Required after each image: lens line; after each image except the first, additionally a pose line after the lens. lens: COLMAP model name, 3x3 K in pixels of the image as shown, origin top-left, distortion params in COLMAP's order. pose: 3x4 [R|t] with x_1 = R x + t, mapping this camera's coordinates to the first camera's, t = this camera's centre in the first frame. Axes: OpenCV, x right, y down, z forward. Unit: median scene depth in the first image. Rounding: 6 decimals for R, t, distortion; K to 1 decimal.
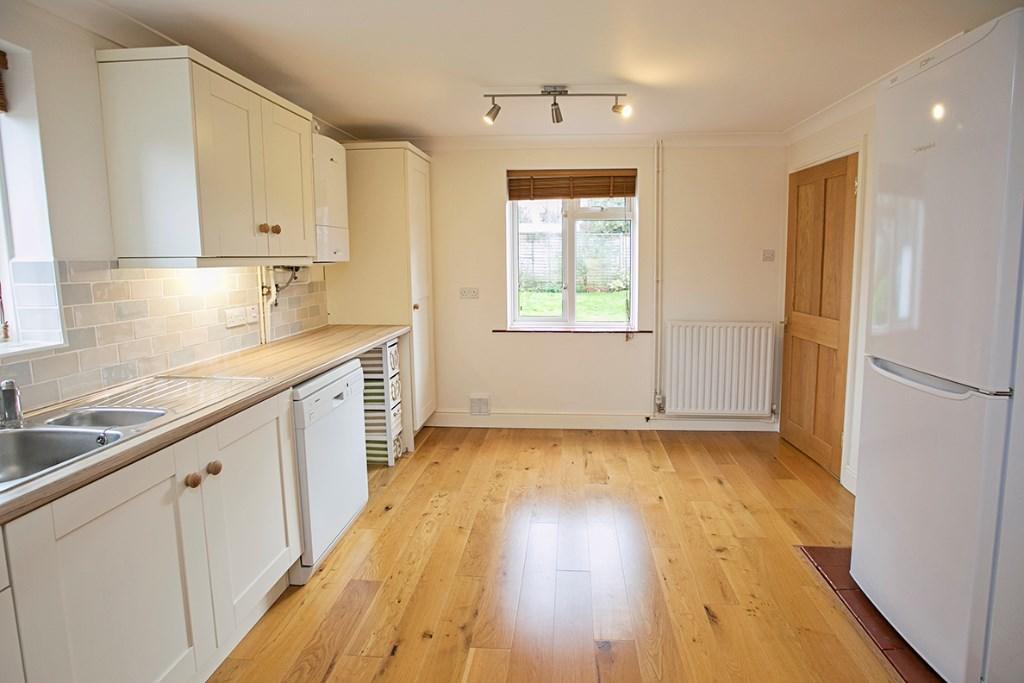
lens RADIAL K [[497.0, 0, 528.2], [0, 497.0, 306.4], [0, 0, 1]] dist [-0.011697, 0.006886]
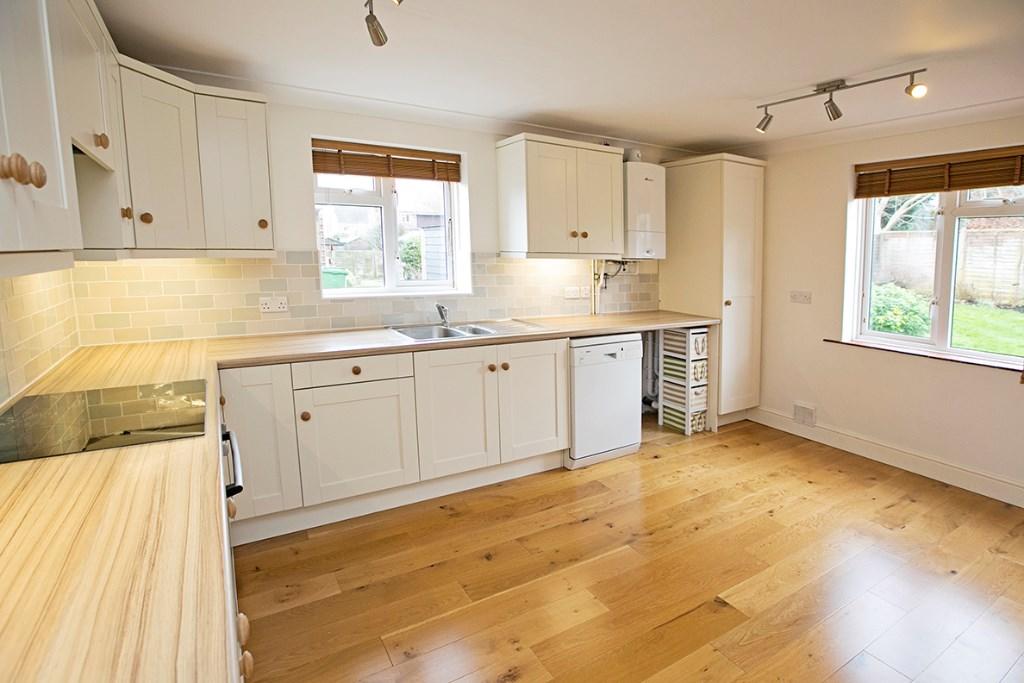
lens RADIAL K [[497.0, 0, 511.8], [0, 497.0, 343.6], [0, 0, 1]] dist [-0.011697, 0.006886]
pose [[0.585727, 0.169248, -0.792640, 0.456067], [-0.108737, 0.985523, 0.130081, -0.001918], [0.803181, 0.009997, 0.595651, -0.051506]]
